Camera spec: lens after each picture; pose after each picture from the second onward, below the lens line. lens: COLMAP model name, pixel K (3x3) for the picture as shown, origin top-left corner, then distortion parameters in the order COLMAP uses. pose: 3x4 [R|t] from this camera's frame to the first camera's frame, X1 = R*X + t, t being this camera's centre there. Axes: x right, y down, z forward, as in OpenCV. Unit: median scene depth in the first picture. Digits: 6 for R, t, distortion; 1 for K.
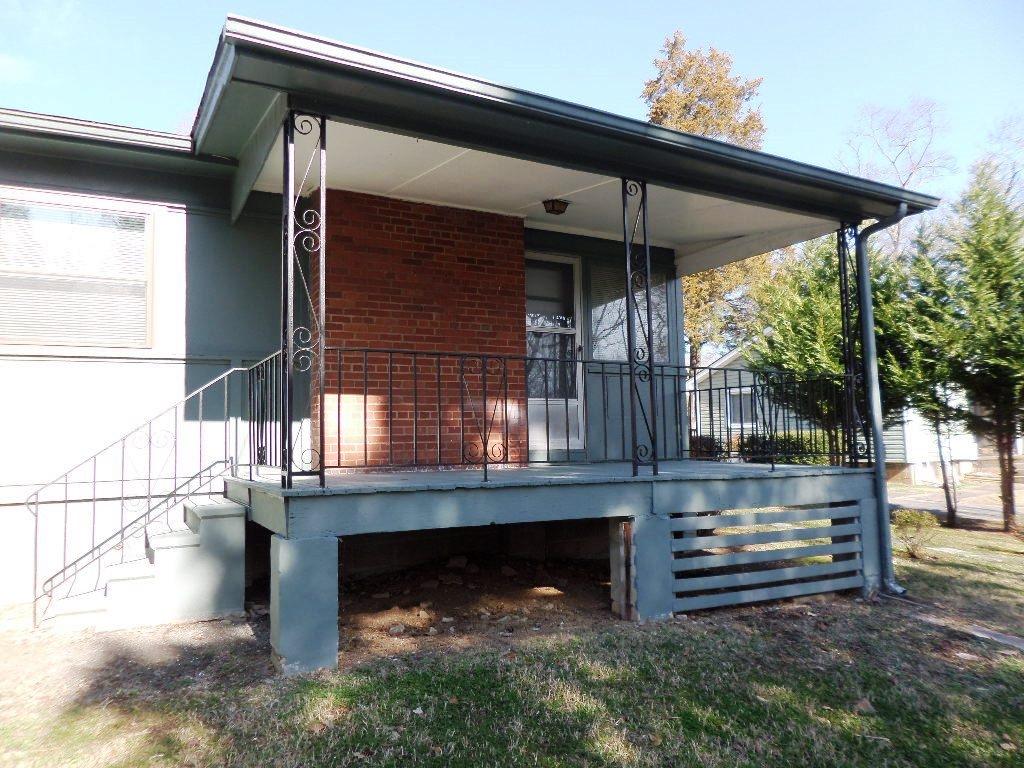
lens RADIAL K [[734.9, 0, 512.0], [0, 734.9, 384.0], [0, 0, 1]] dist [-0.009462, -0.004248]
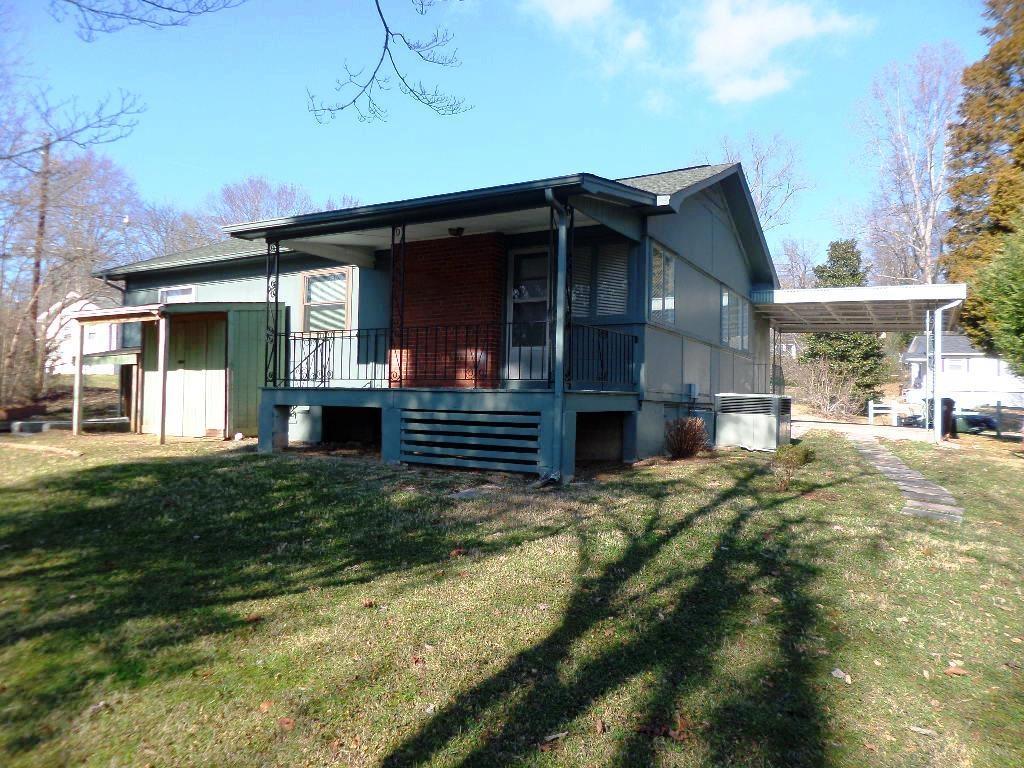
lens RADIAL K [[734.9, 0, 512.0], [0, 734.9, 384.0], [0, 0, 1]] dist [-0.009462, -0.004248]
pose [[0.530437, 0.001612, -0.847723, 1.582437], [0.047298, 0.998384, 0.031494, 0.057981], [0.846404, -0.056801, 0.529504, 0.217728]]
